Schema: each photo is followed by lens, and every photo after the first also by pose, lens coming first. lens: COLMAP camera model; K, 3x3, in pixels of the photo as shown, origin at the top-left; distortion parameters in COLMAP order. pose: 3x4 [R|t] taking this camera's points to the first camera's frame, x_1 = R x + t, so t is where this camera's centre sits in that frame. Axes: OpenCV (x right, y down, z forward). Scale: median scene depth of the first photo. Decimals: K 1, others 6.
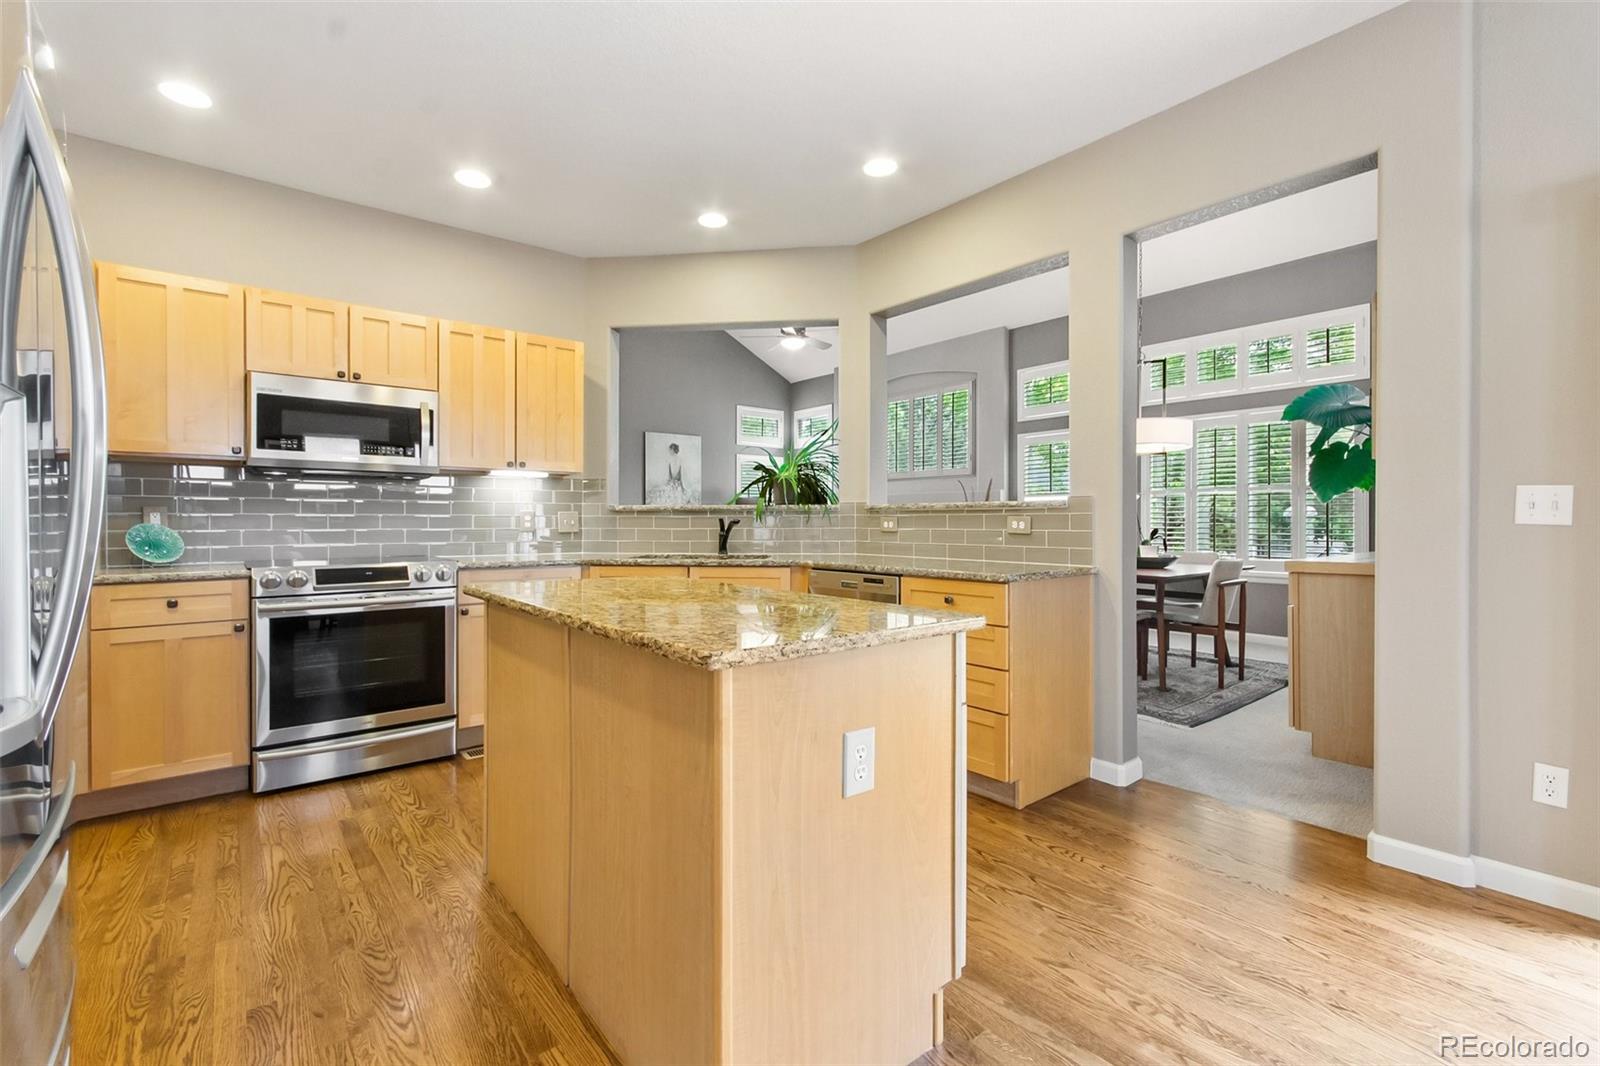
lens RADIAL K [[711.9, 0, 793.1], [0, 711.9, 524.2], [0, 0, 1]] dist [0.001699, -0.000303]
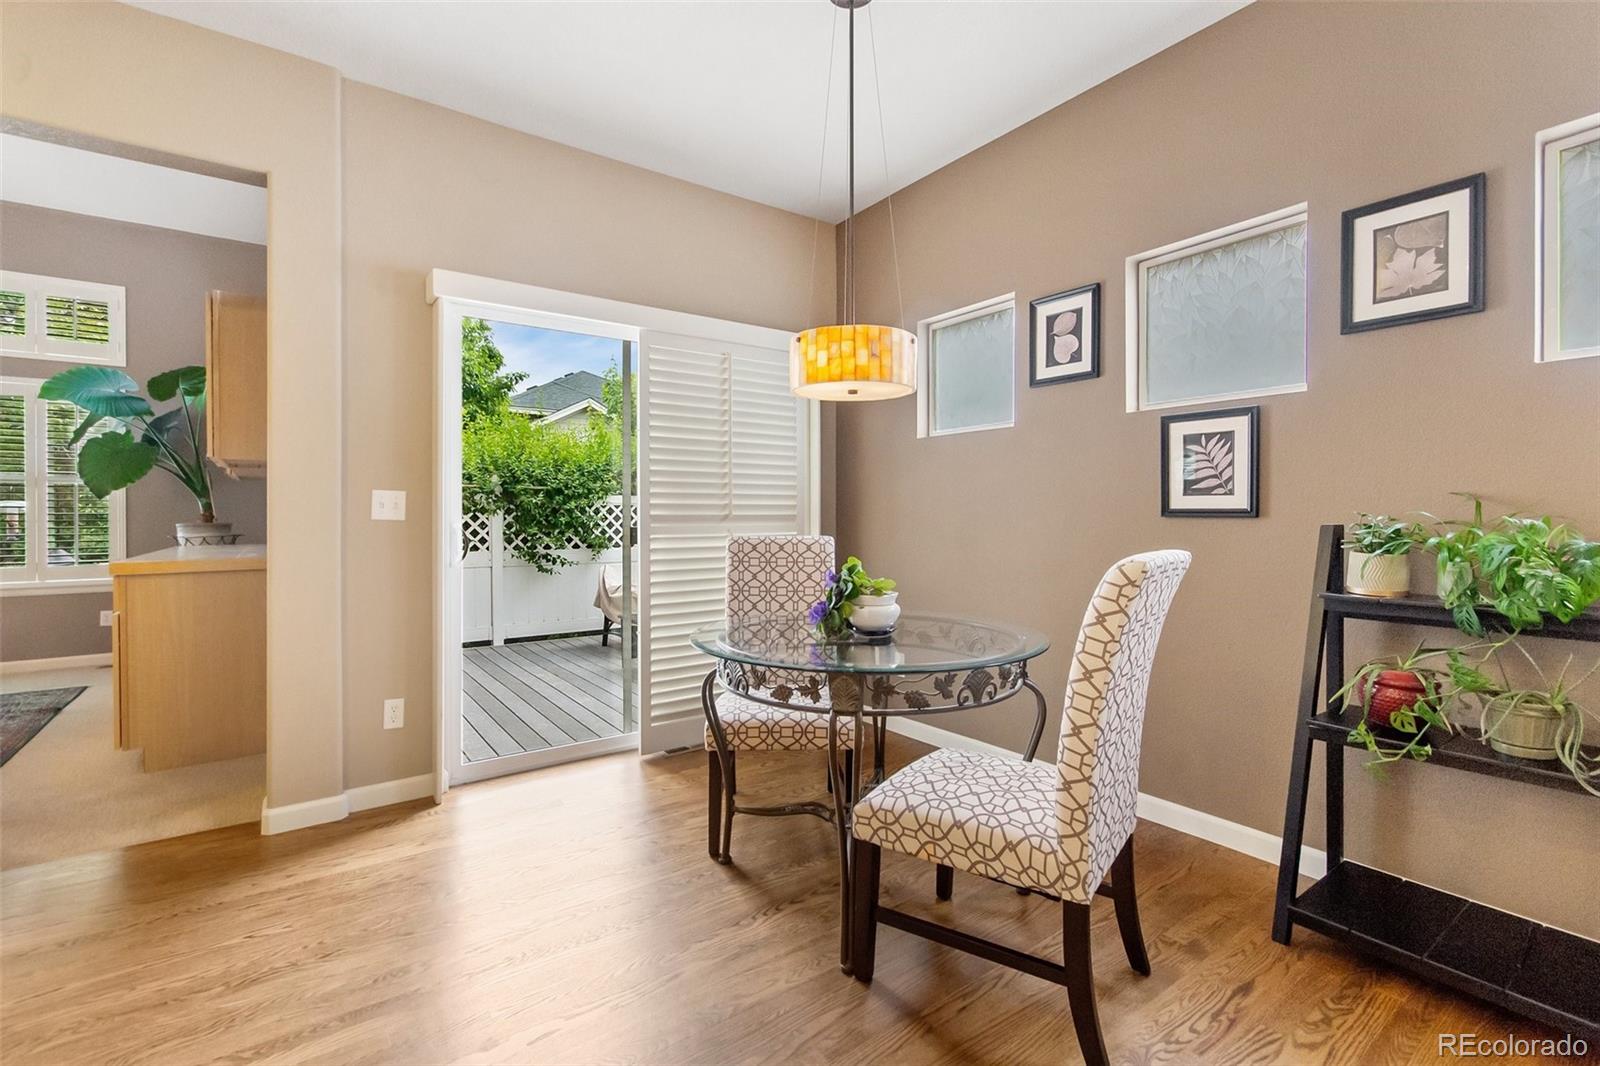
lens RADIAL K [[711.9, 0, 809.7], [0, 711.9, 521.9], [0, 0, 1]] dist [0.001699, -0.000303]
pose [[0.048531, -0.008539, 0.998785, -0.144731], [0.007887, 0.999936, 0.008166, -0.000302], [-0.998791, 0.007481, 0.048596, 0.090857]]
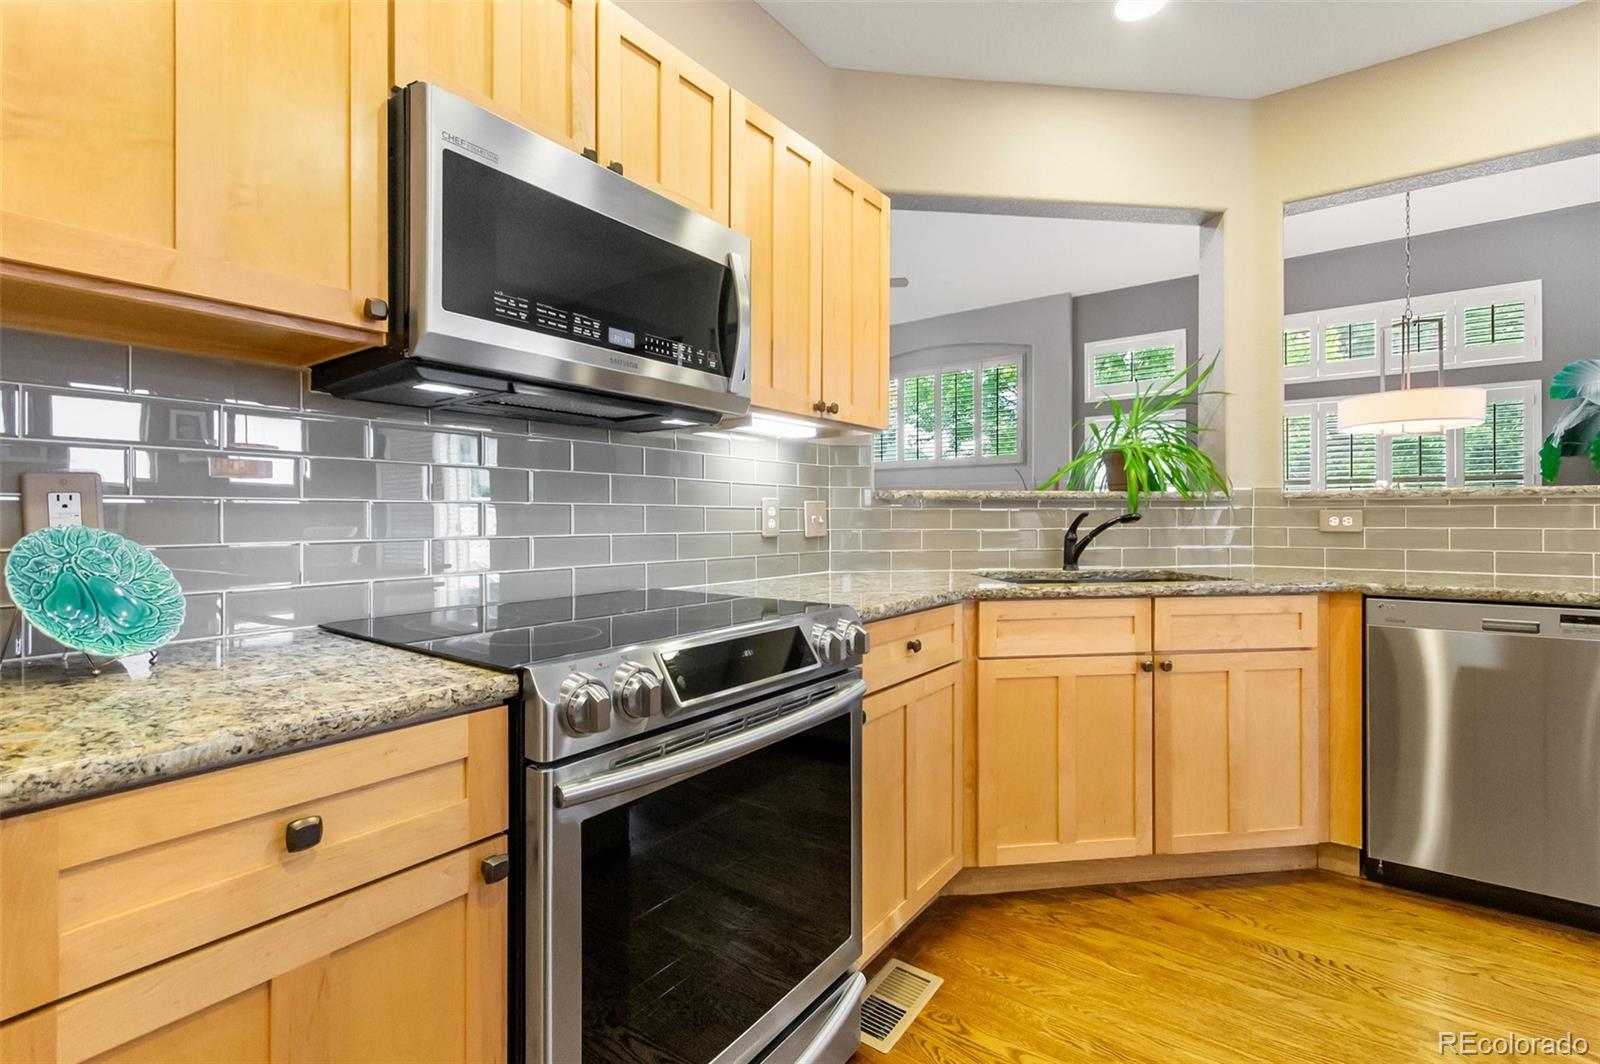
lens RADIAL K [[711.9, 0, 776.9], [0, 711.9, 517.3], [0, 0, 1]] dist [0.001699, -0.000303]
pose [[0.970996, -0.002864, 0.239079, -0.636027], [0.003904, 0.999985, -0.003877, -0.002794], [-0.239064, 0.004698, 0.970992, 0.585955]]
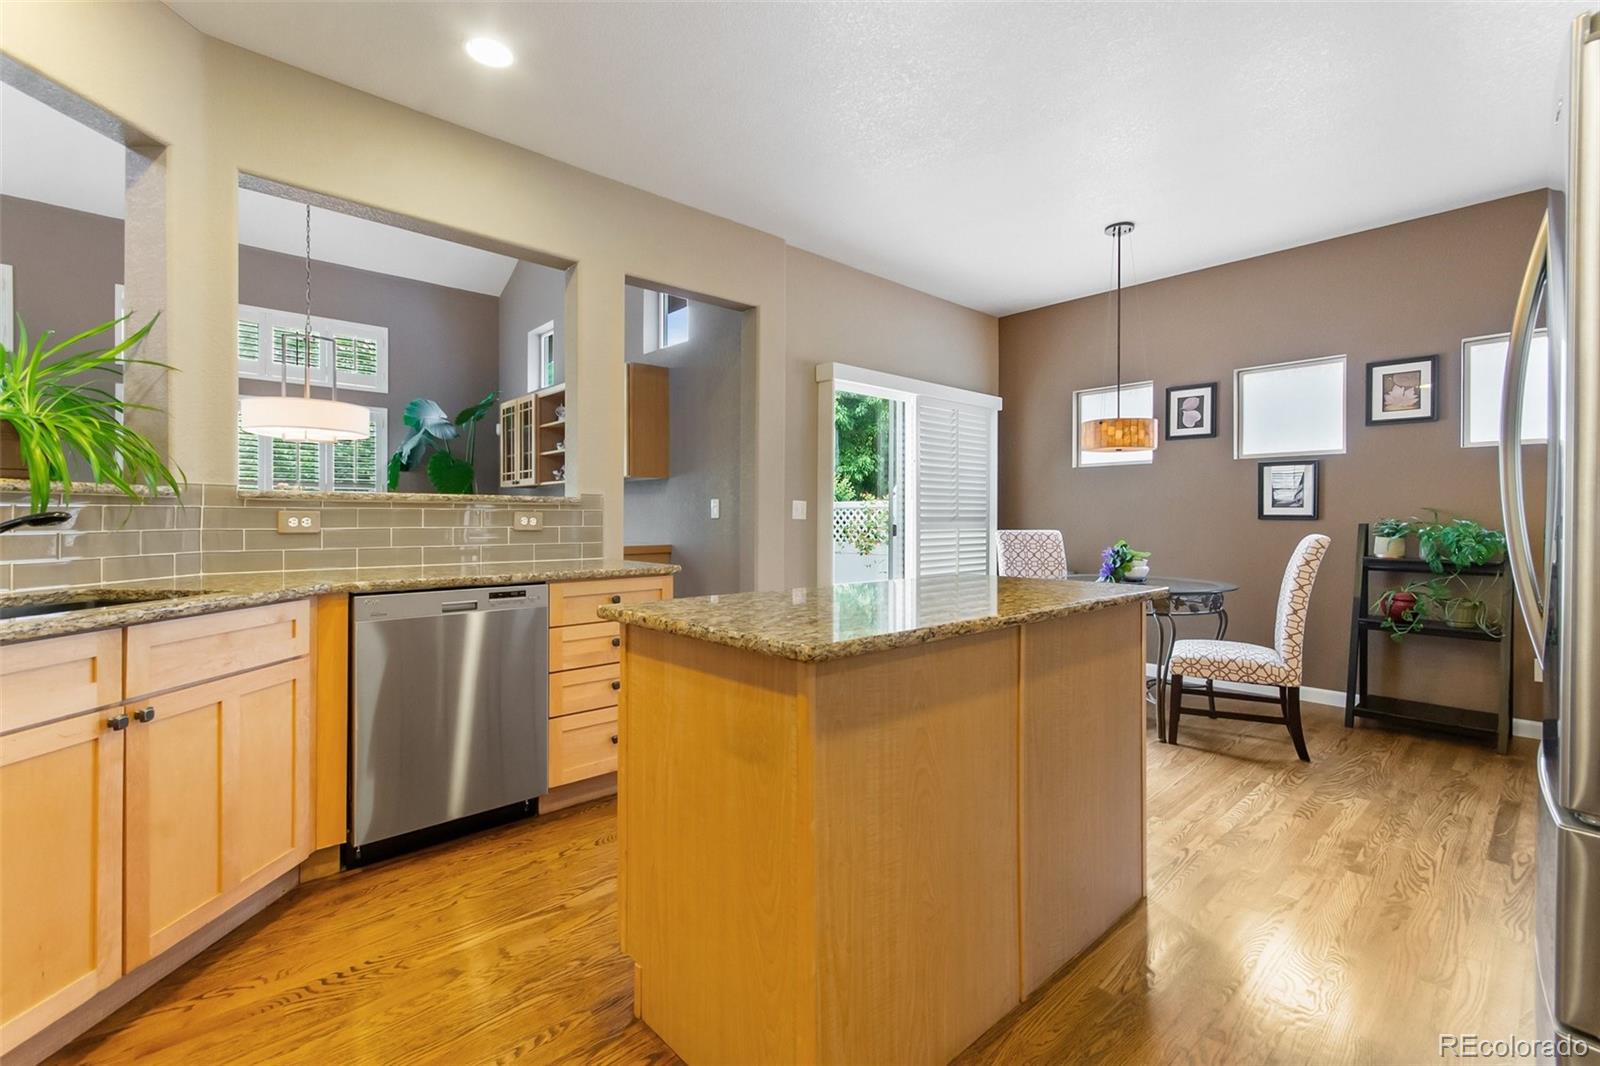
lens RADIAL K [[711.9, 0, 799.9], [0, 711.9, 520.5], [0, 0, 1]] dist [0.001699, -0.000303]
pose [[-0.068248, -0.003784, 0.997661, -0.653512], [0.003195, 0.999987, 0.004011, -0.002300], [-0.997663, 0.003461, -0.068235, 0.712278]]
